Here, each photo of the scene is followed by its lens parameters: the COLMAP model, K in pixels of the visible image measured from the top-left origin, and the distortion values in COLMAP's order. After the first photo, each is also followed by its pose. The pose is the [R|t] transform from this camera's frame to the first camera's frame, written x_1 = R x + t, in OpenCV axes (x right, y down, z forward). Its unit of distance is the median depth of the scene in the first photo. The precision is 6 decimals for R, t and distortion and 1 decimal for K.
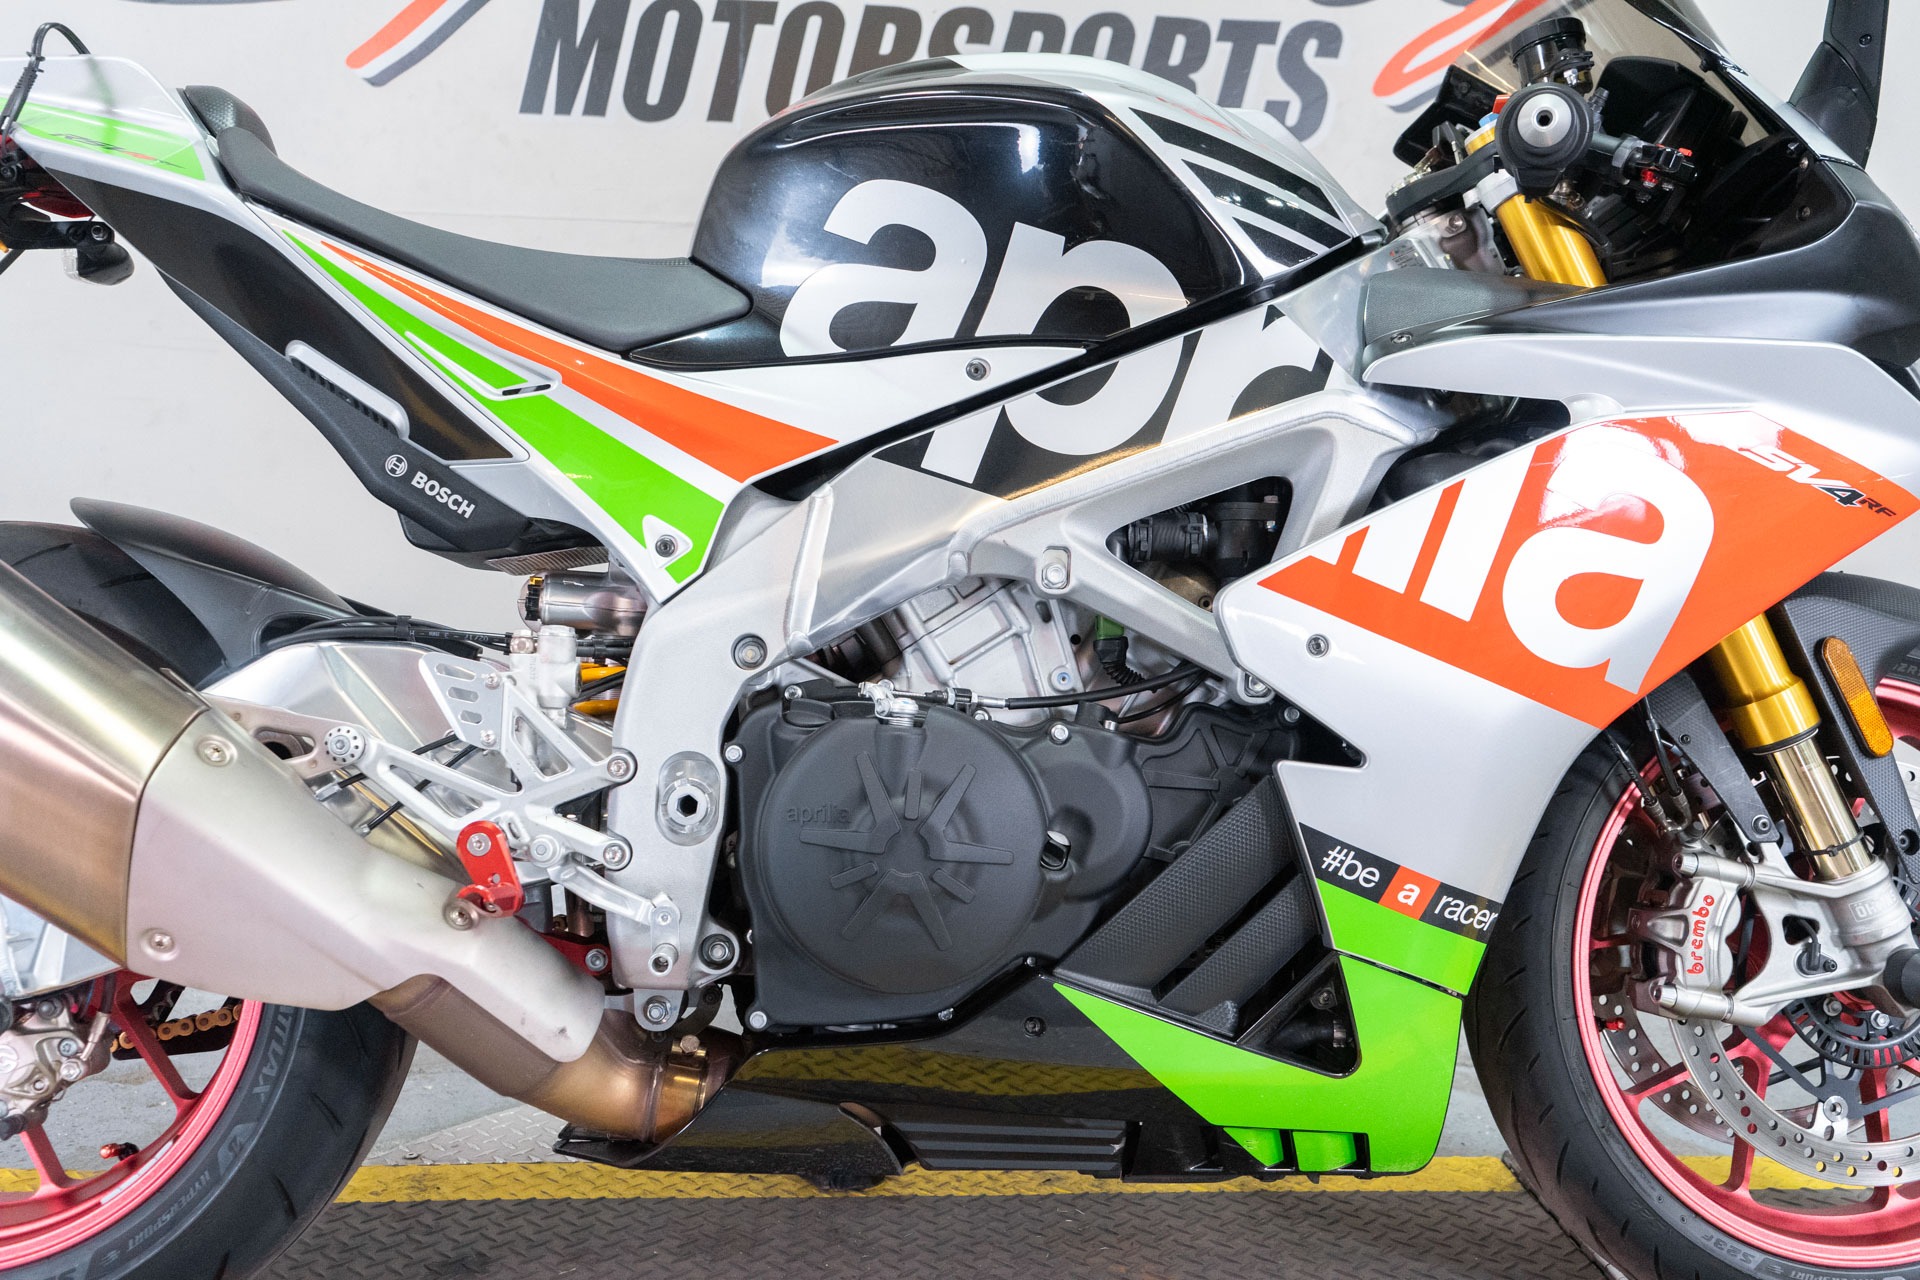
lens RADIAL K [[1771.9, 0, 977.0], [0, 1771.9, 635.5], [0, 0, 1]] dist [-0.004433, 0.006650]
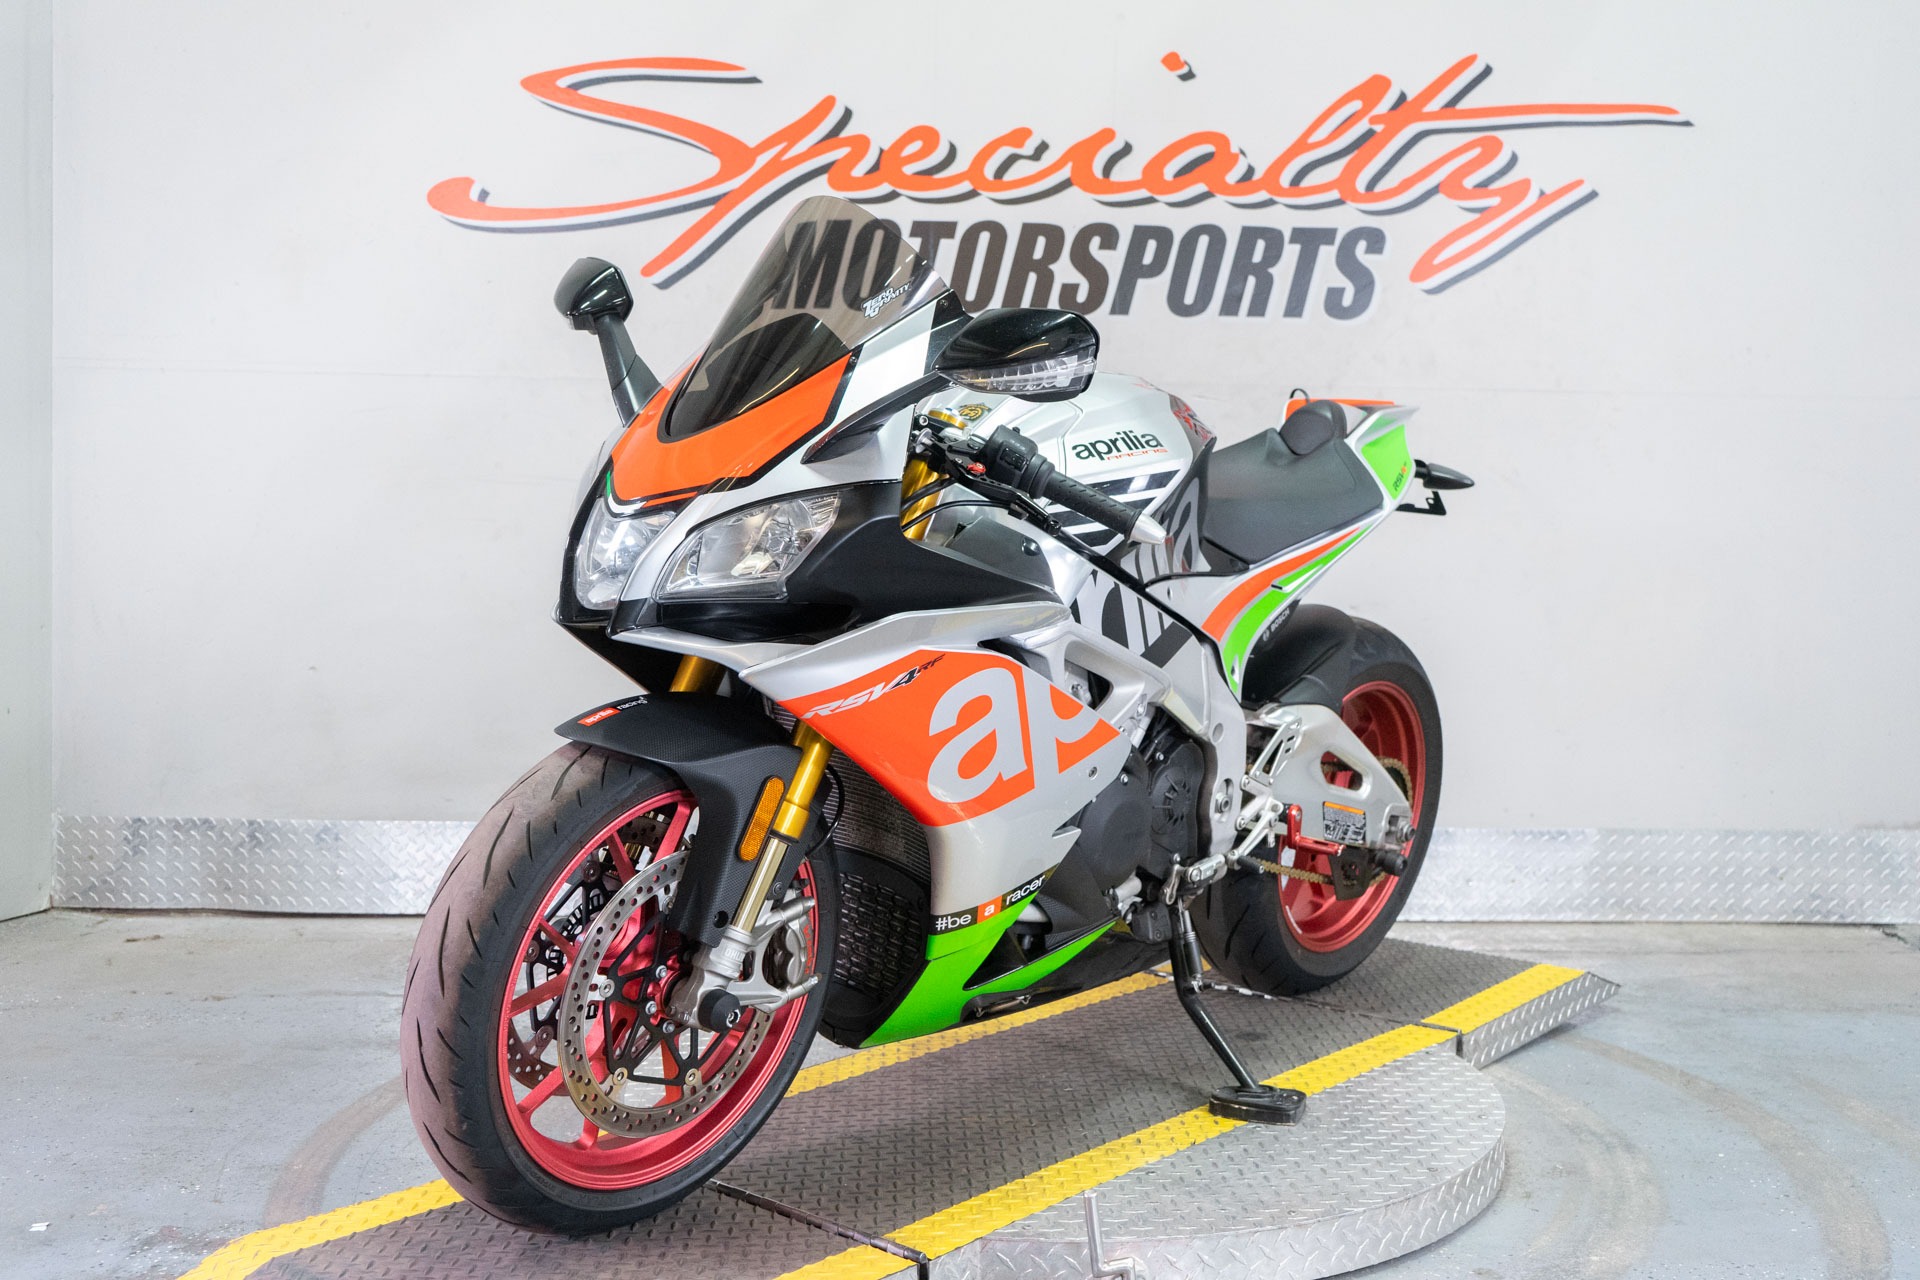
lens RADIAL K [[1973.1, 0, 960.0], [0, 1973.1, 640.0], [0, 0, 1]] dist [0.001309, 0.013032]
pose [[0.997415, -0.001620, -0.071841, -0.008158], [-0.000512, 0.999560, -0.029648, 0.006137], [0.071858, 0.029608, 0.996975, -1.087774]]
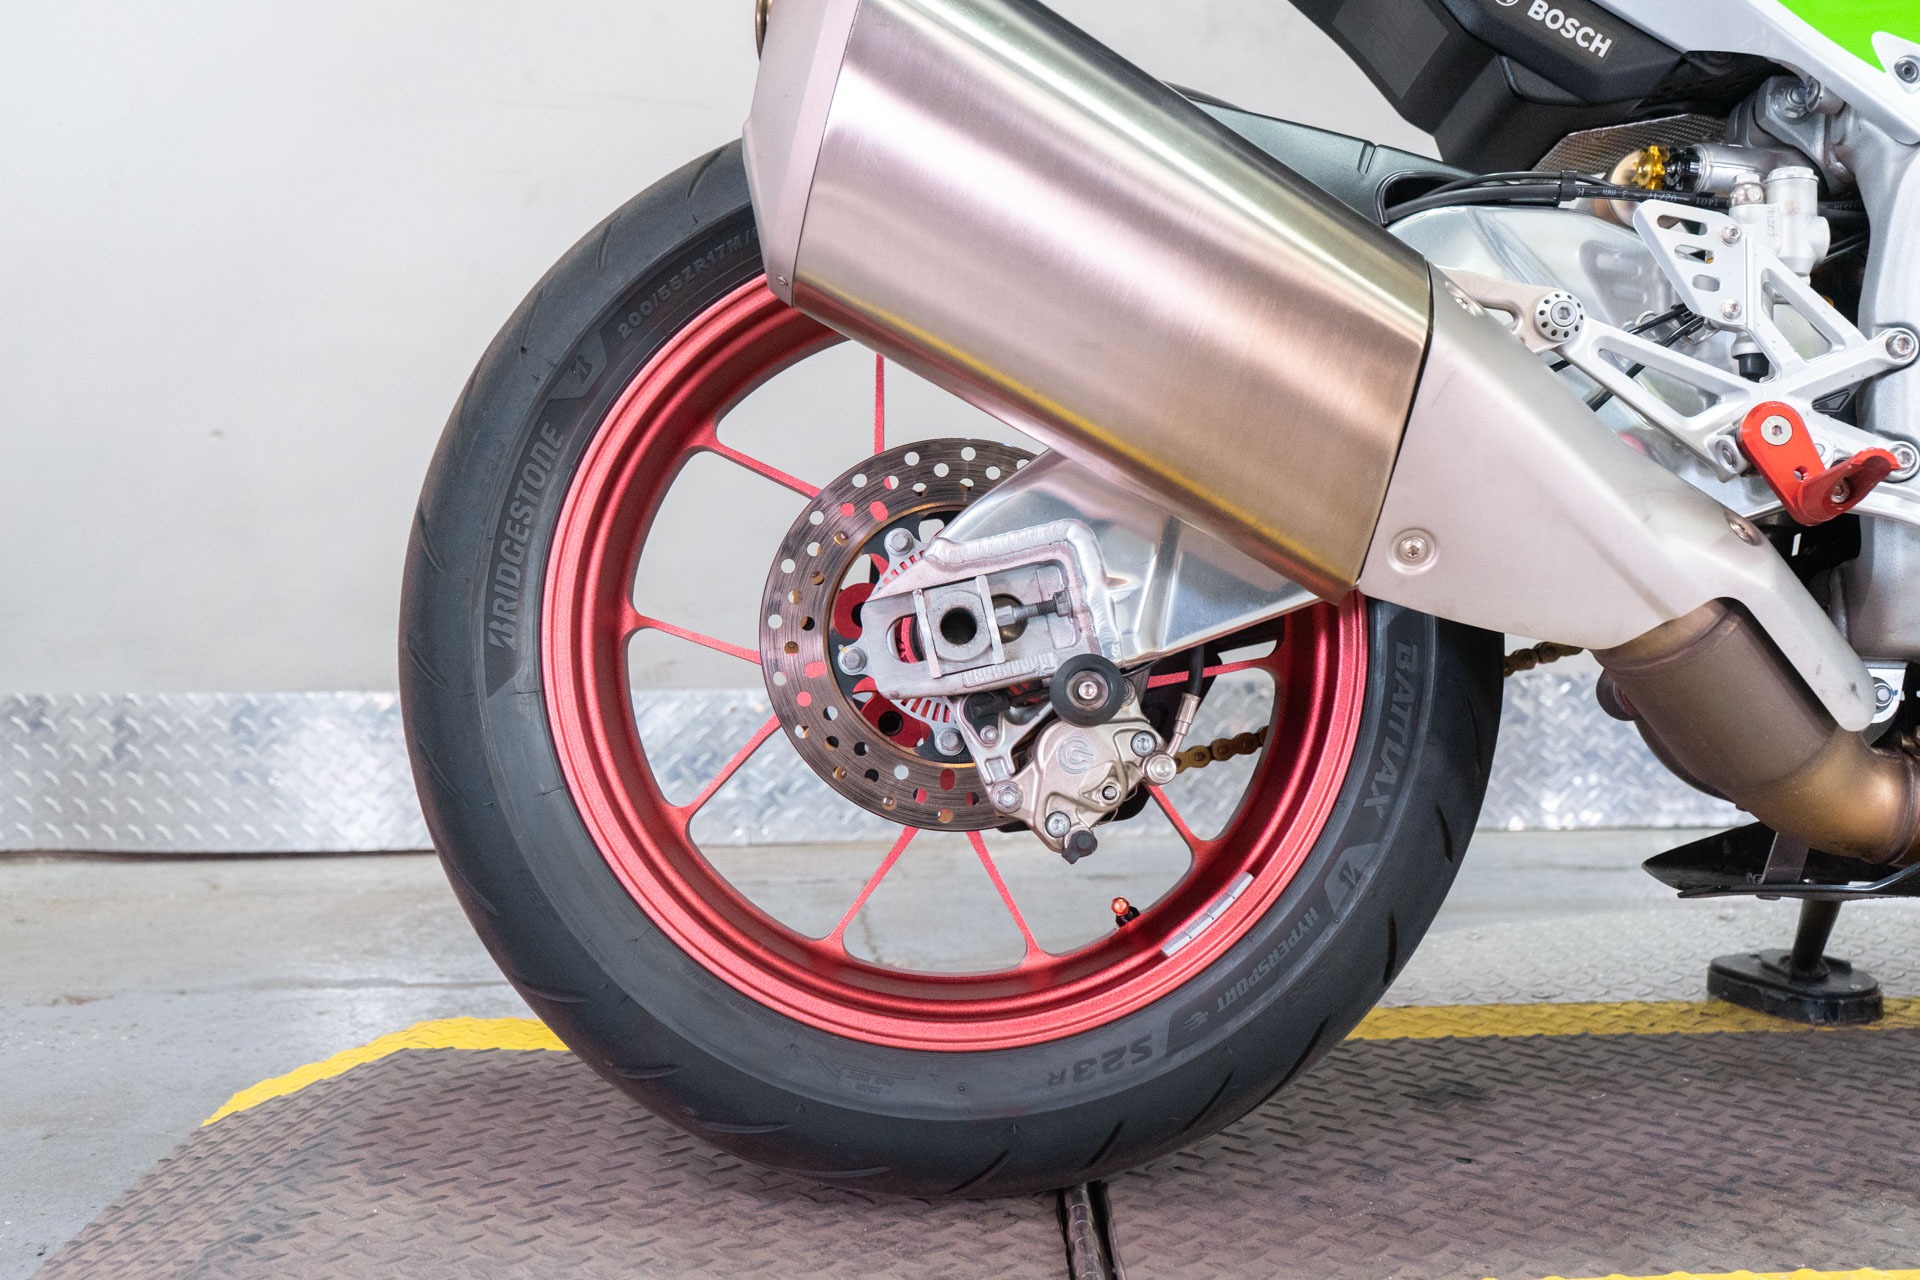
lens RADIAL K [[2214.4, 0, 960.0], [0, 2214.4, 640.0], [0, 0, 1]] dist [0.011385, 0.014408]
pose [[0.999145, -0.021830, -0.035108, -0.551363], [0.021749, 0.999760, -0.002672, 0.186146], [0.035158, 0.001906, 0.999380, 0.037712]]
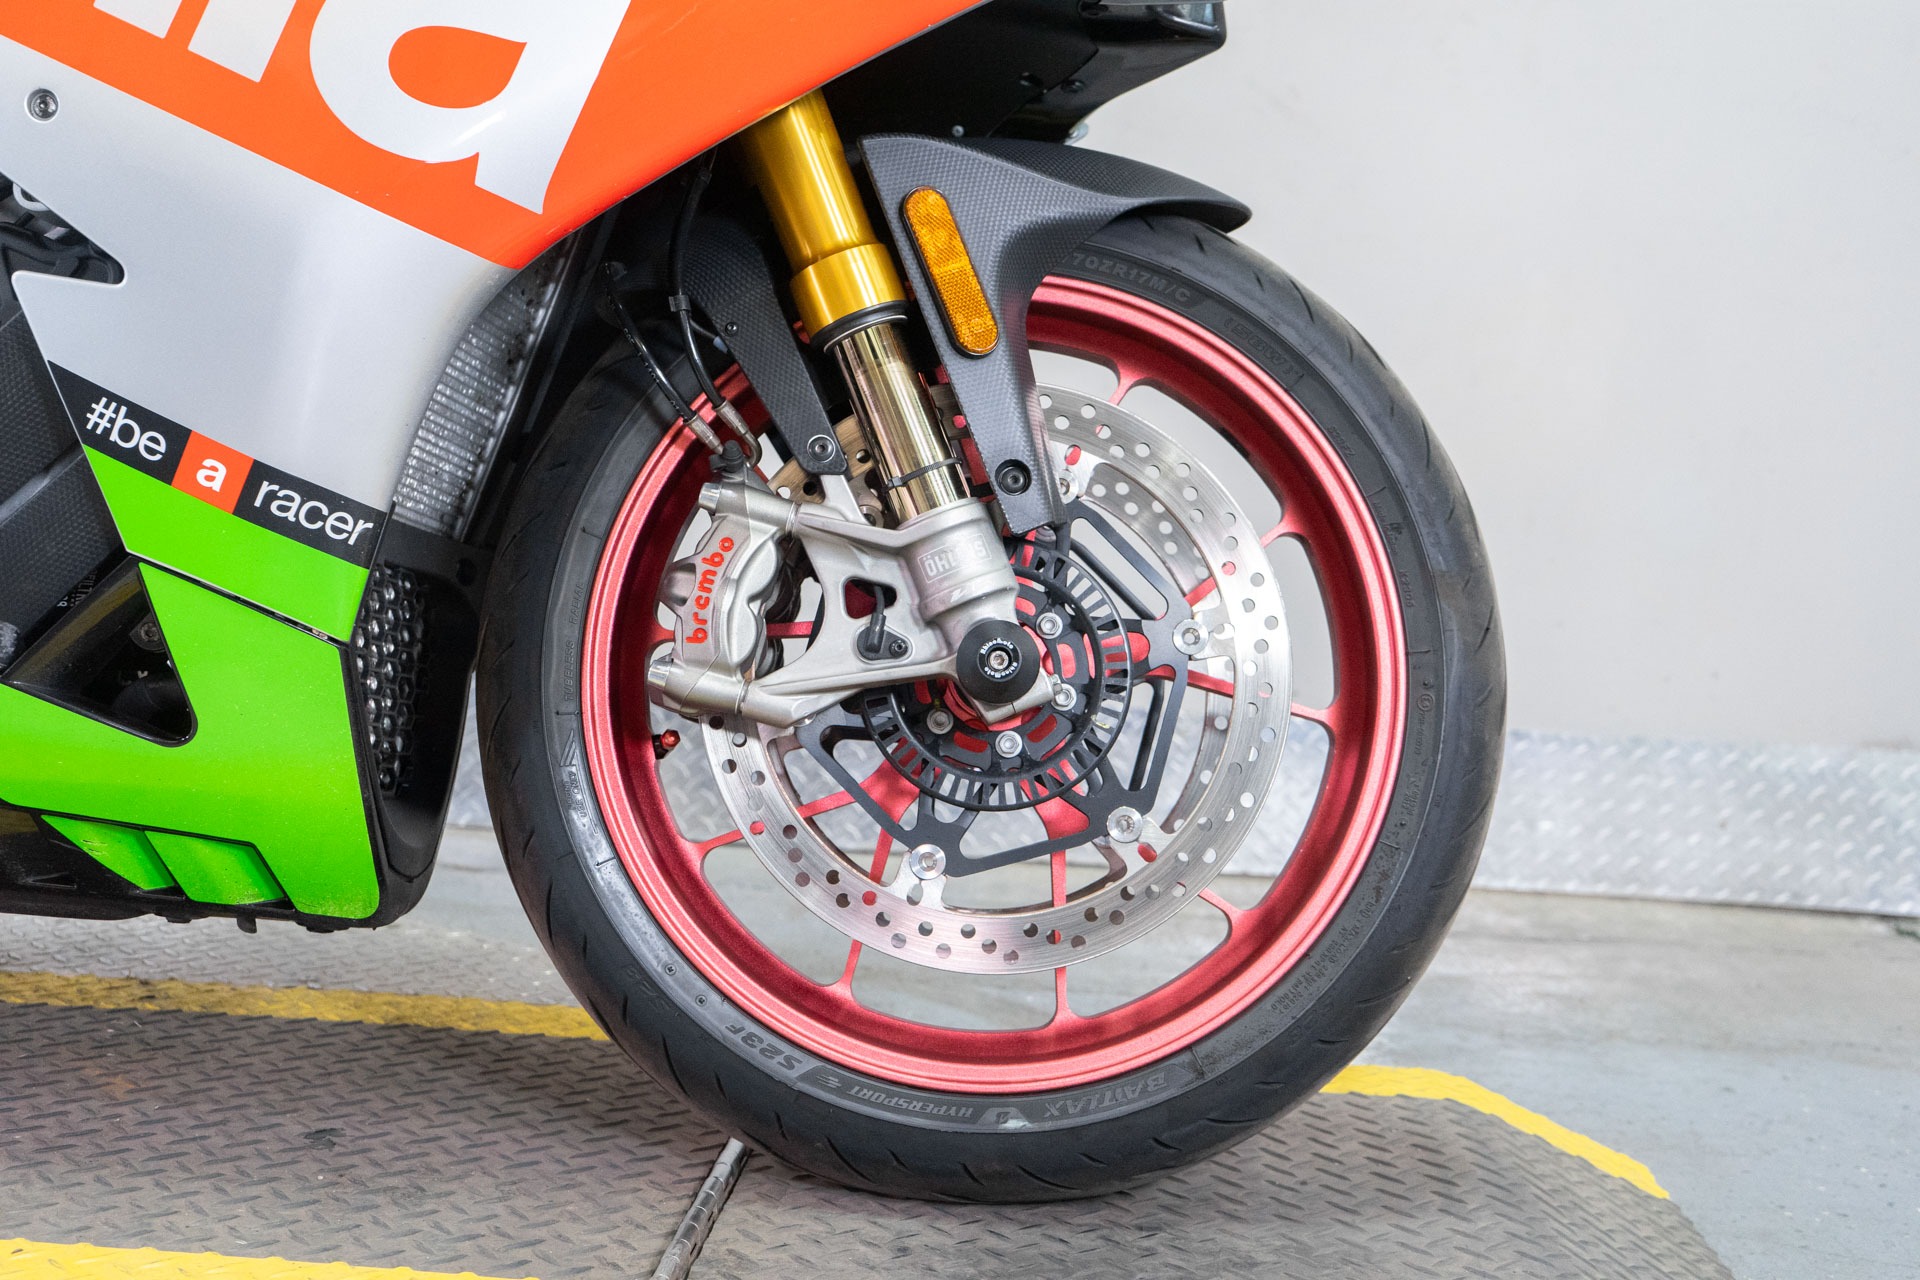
lens RADIAL K [[2307.8, 0, 976.3], [0, 2307.8, 626.8], [0, 0, 1]] dist [0.007341, 0.025641]
pose [[0.994852, 0.051276, -0.087403, 0.618839], [-0.053091, 0.998417, -0.018560, 0.201874], [0.086313, 0.023105, 0.996000, 0.082130]]
